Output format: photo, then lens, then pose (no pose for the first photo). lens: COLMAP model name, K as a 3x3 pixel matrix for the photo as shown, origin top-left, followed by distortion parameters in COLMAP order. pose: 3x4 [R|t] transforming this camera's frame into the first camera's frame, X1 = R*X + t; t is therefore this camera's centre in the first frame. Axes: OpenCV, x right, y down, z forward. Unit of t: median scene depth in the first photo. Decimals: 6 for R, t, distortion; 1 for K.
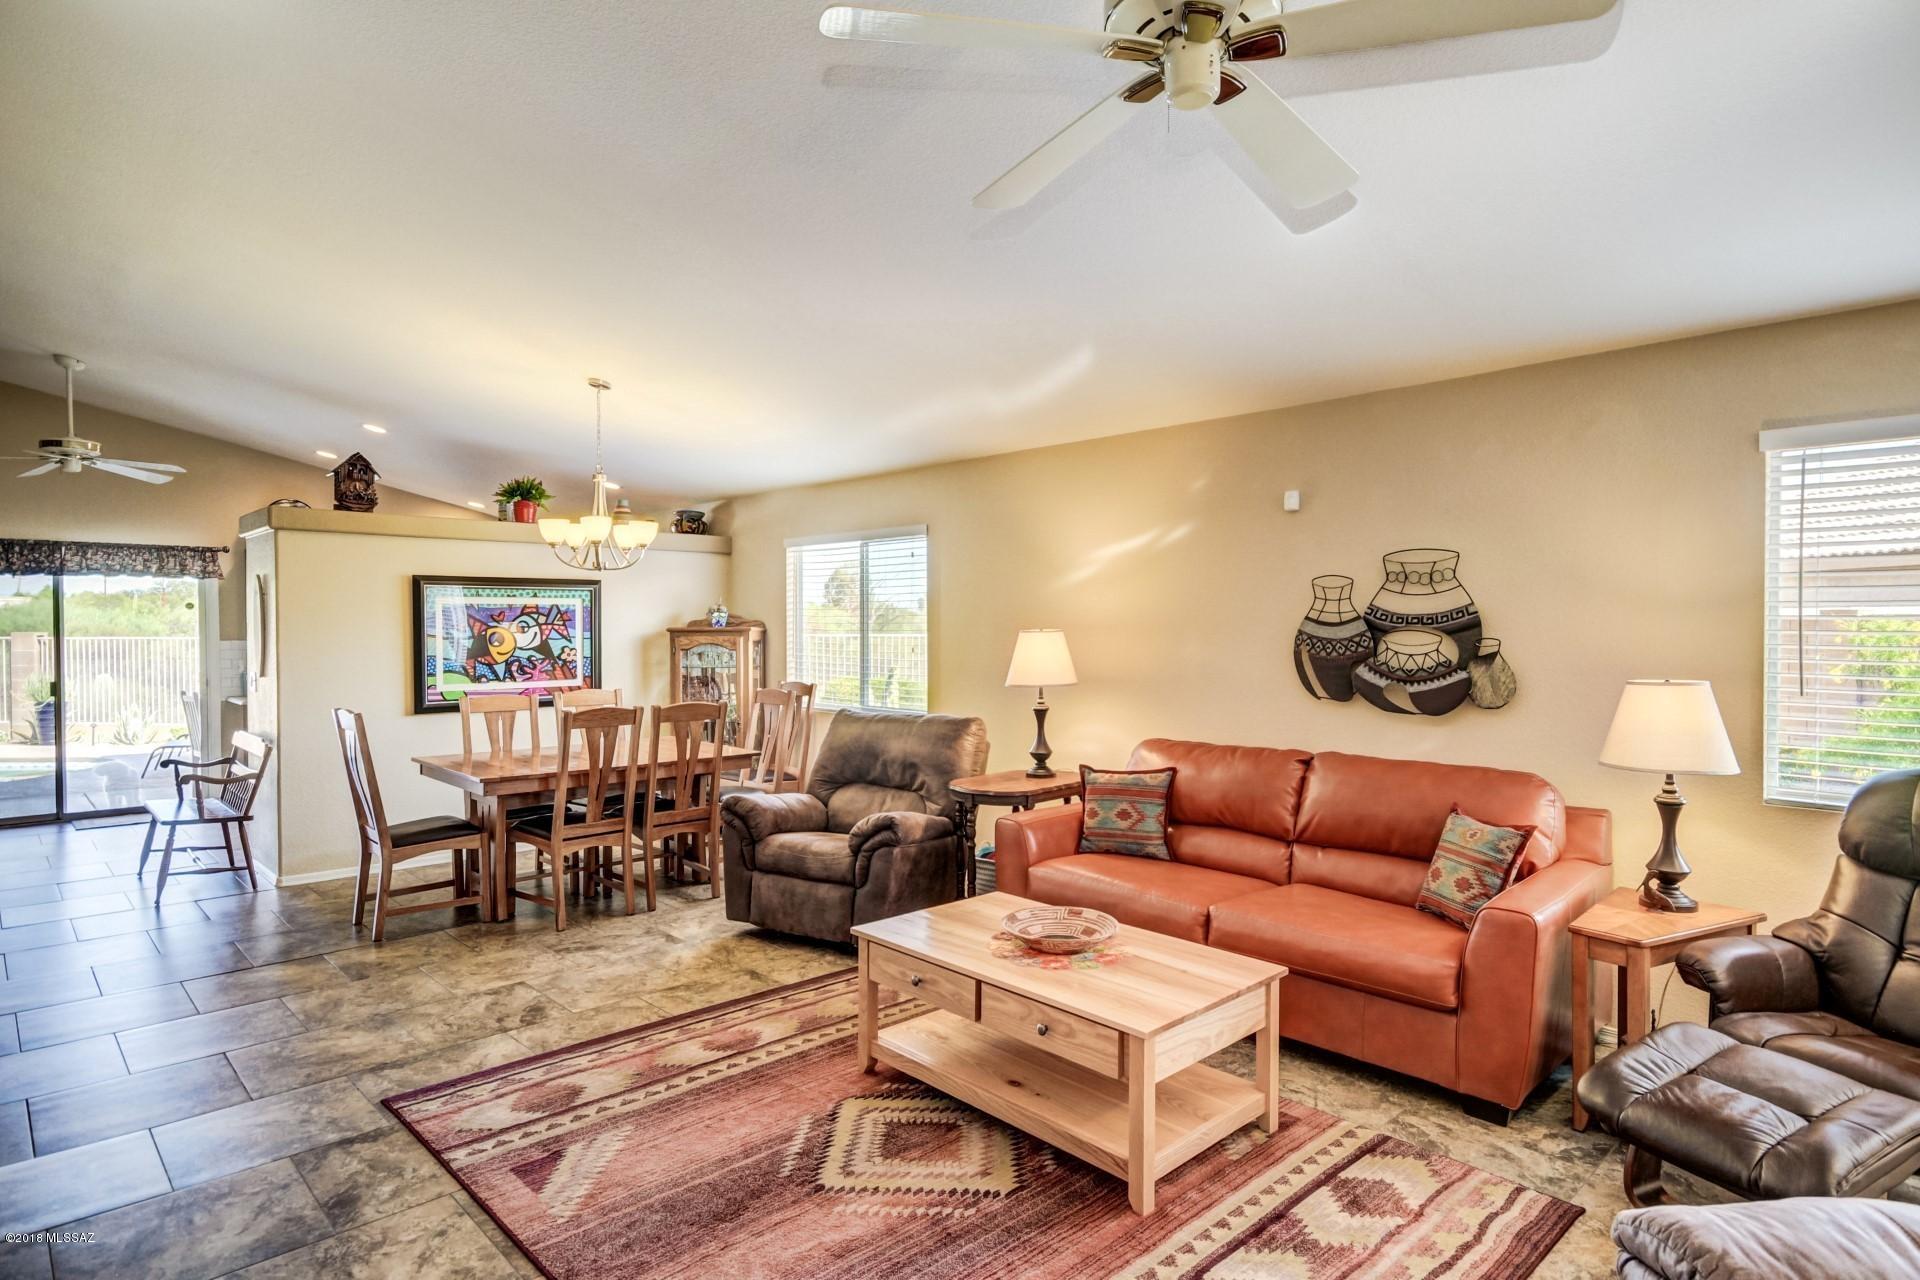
lens RADIAL K [[1032.6, 0, 965.8], [0, 1032.6, 647.1], [0, 0, 1]] dist [-0.006615, 0.006562]
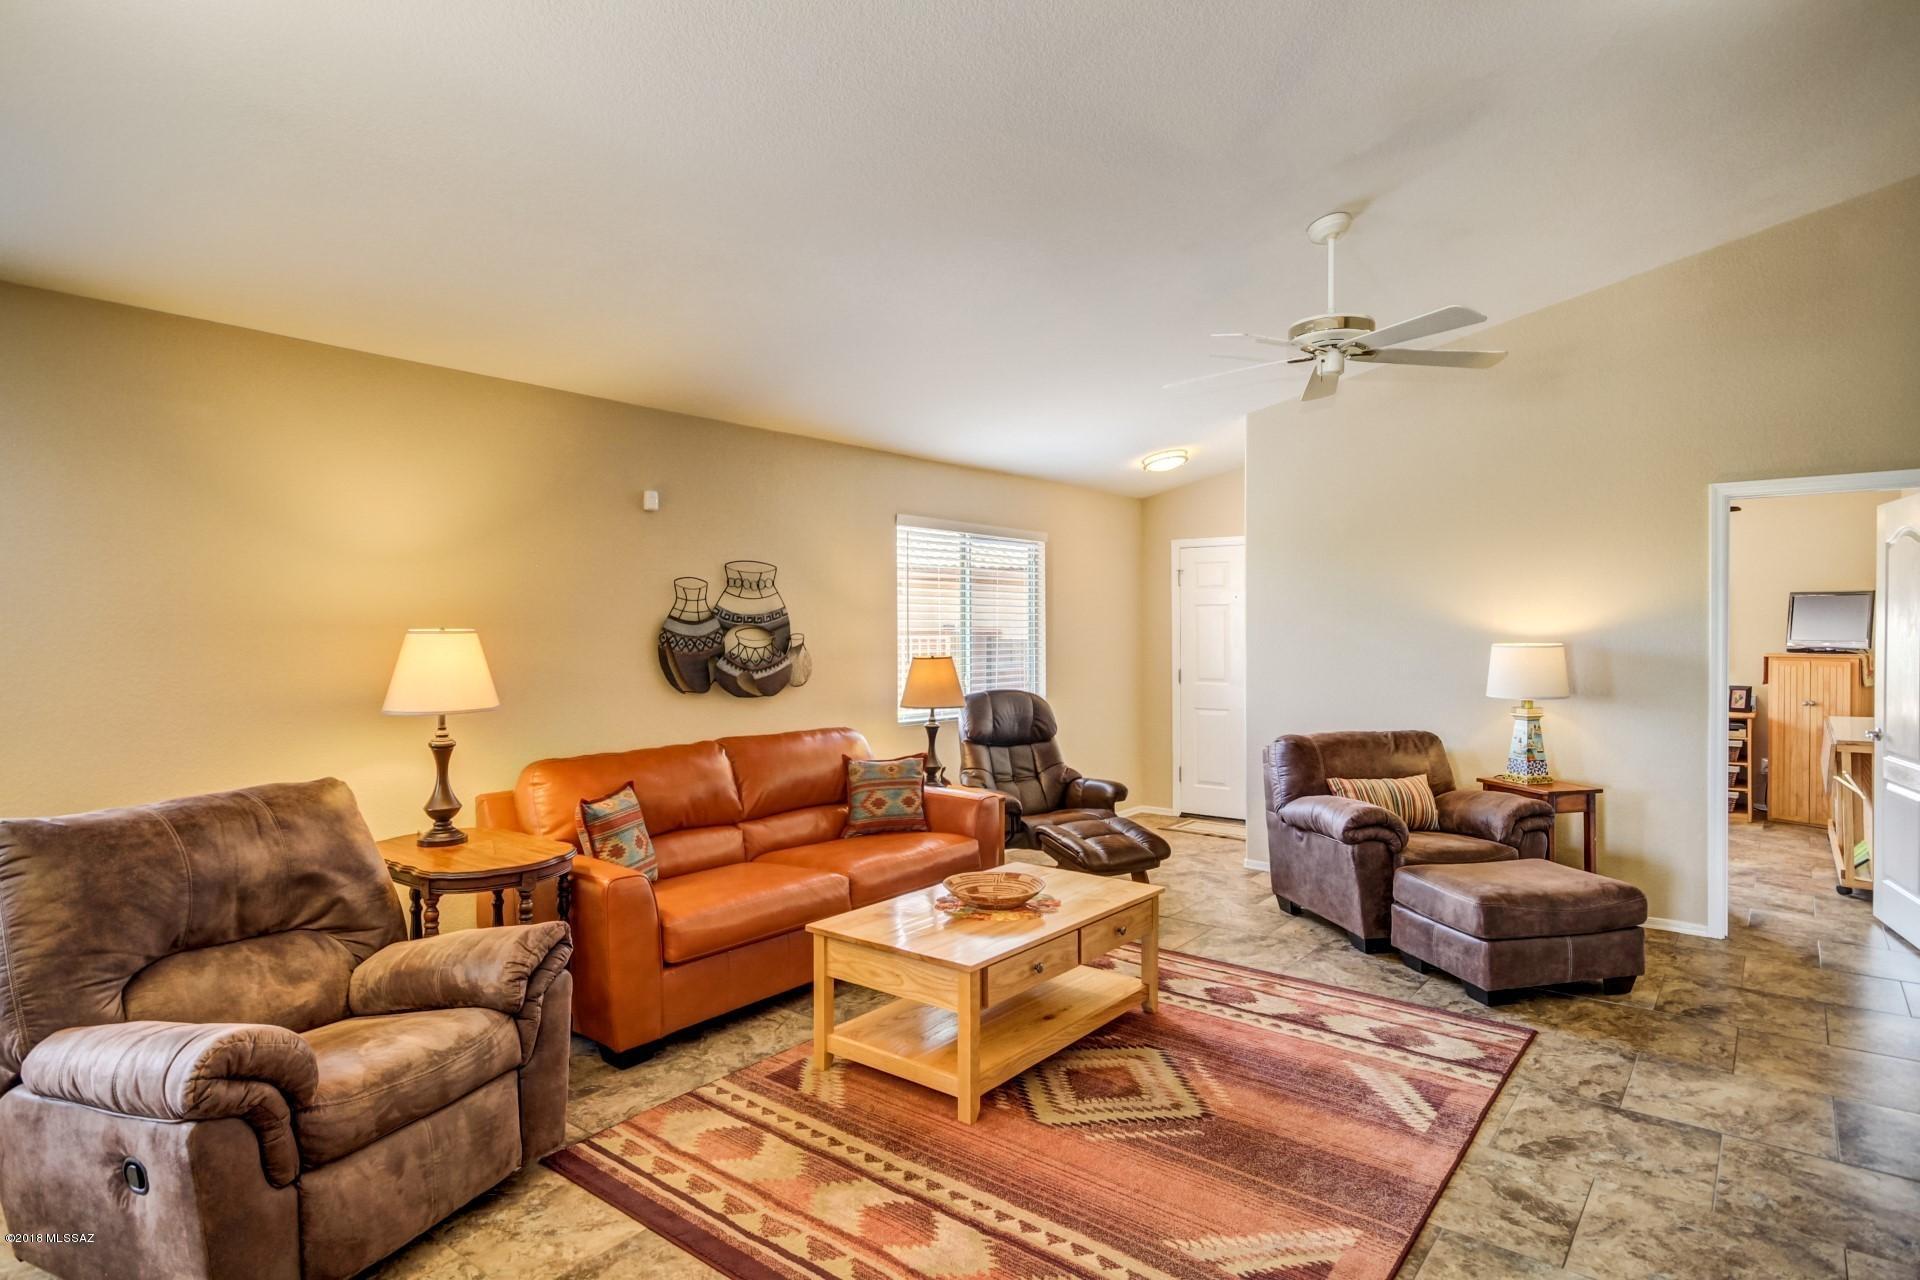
lens RADIAL K [[1032.6, 0, 969.9], [0, 1032.6, 623.3], [0, 0, 1]] dist [-0.006615, 0.006562]
pose [[-0.126586, 0.001810, 0.991954, -0.775643], [0.023524, 0.999723, 0.001178, -0.016501], [-0.991677, 0.023484, -0.126593, 0.870983]]
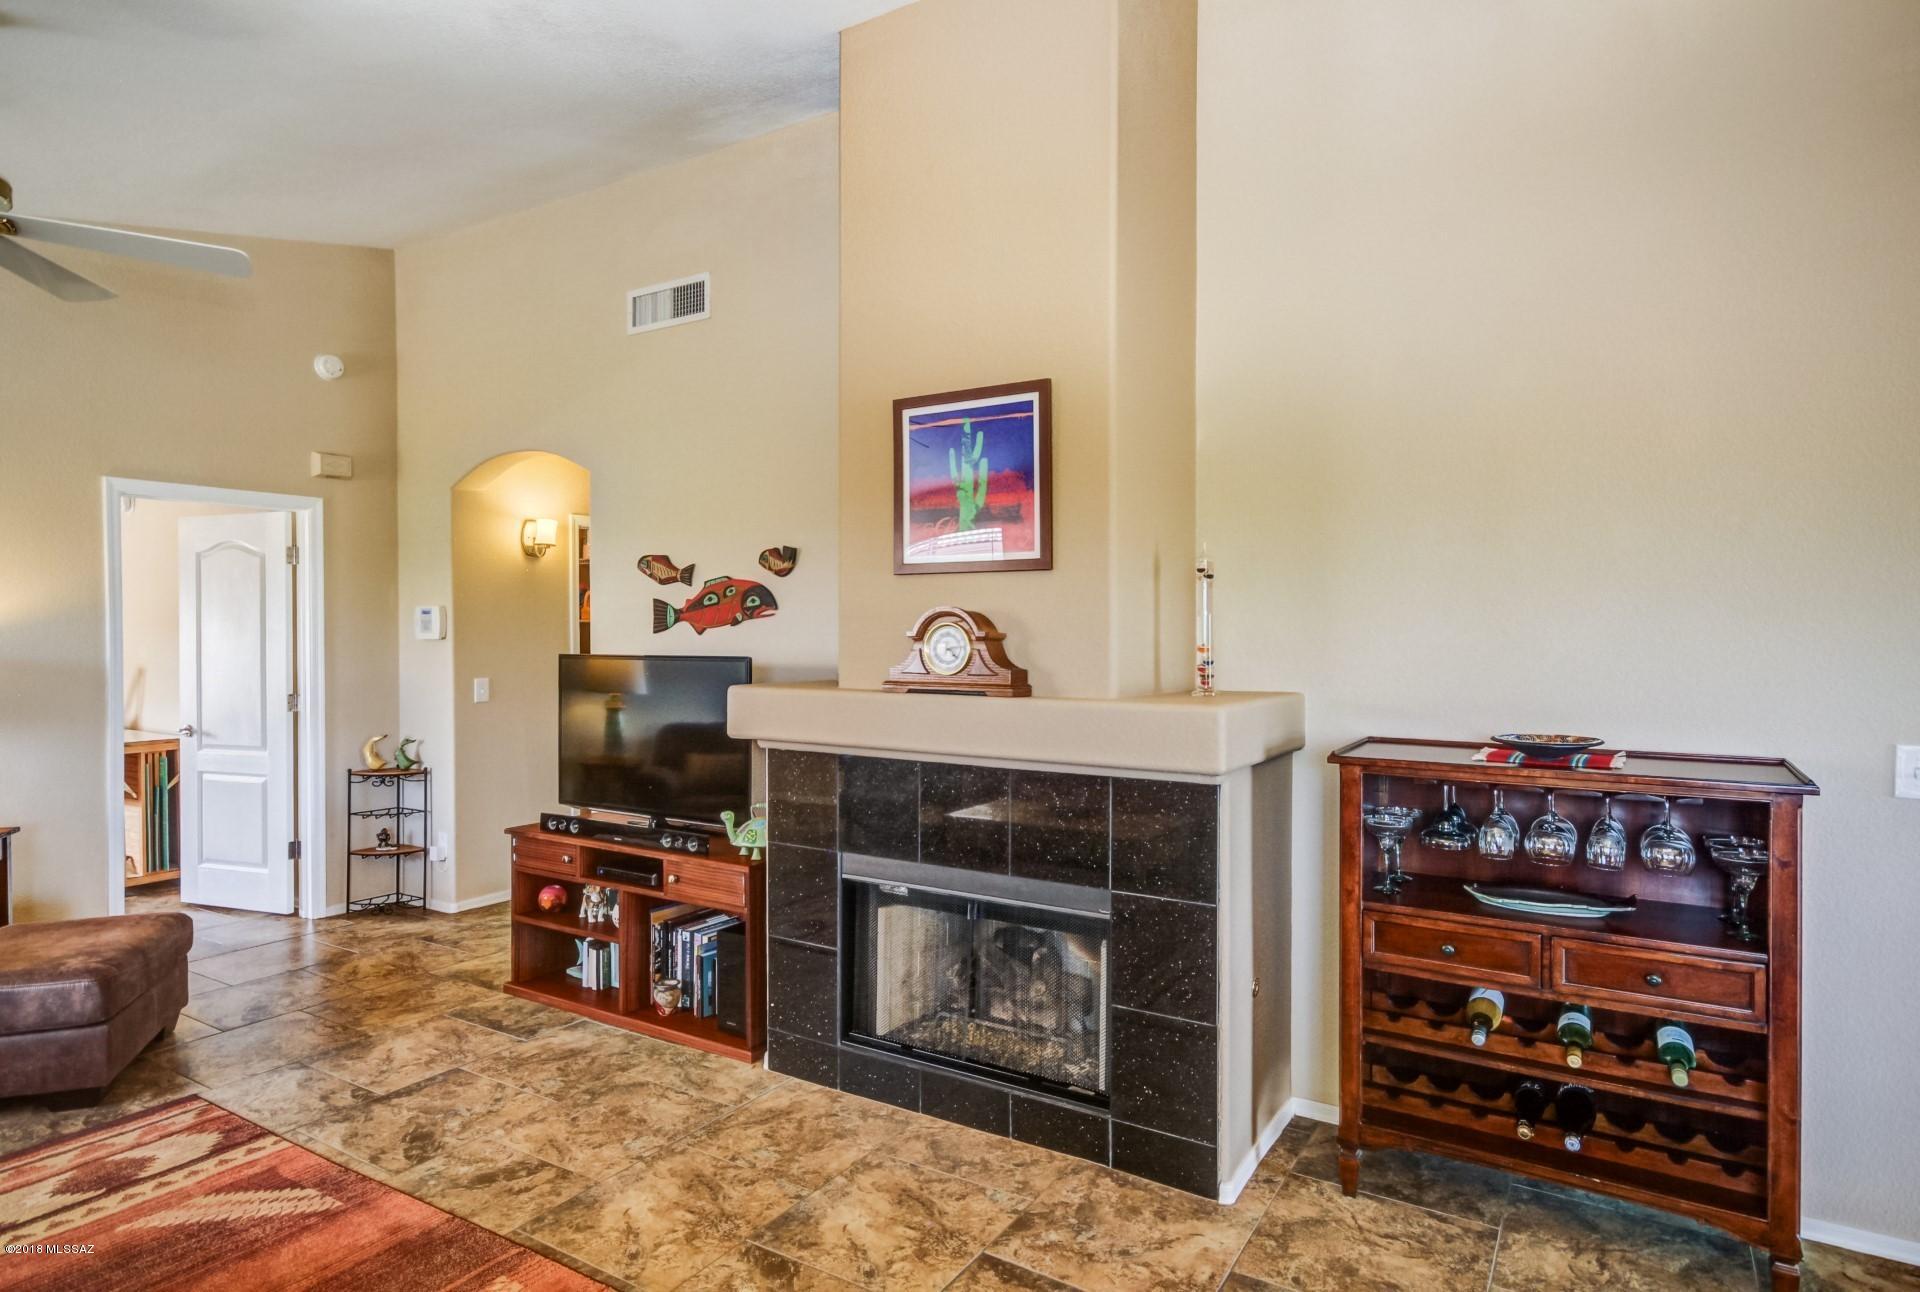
lens RADIAL K [[1037.3, 0, 966.2], [0, 1037.3, 644.9], [0, 0, 1]] dist [0.001611, -0.004625]
pose [[-0.967034, -0.001615, -0.254641, -0.327333], [-0.009922, 0.999460, 0.031339, -0.019706], [0.254453, 0.032833, -0.966528, 1.162420]]
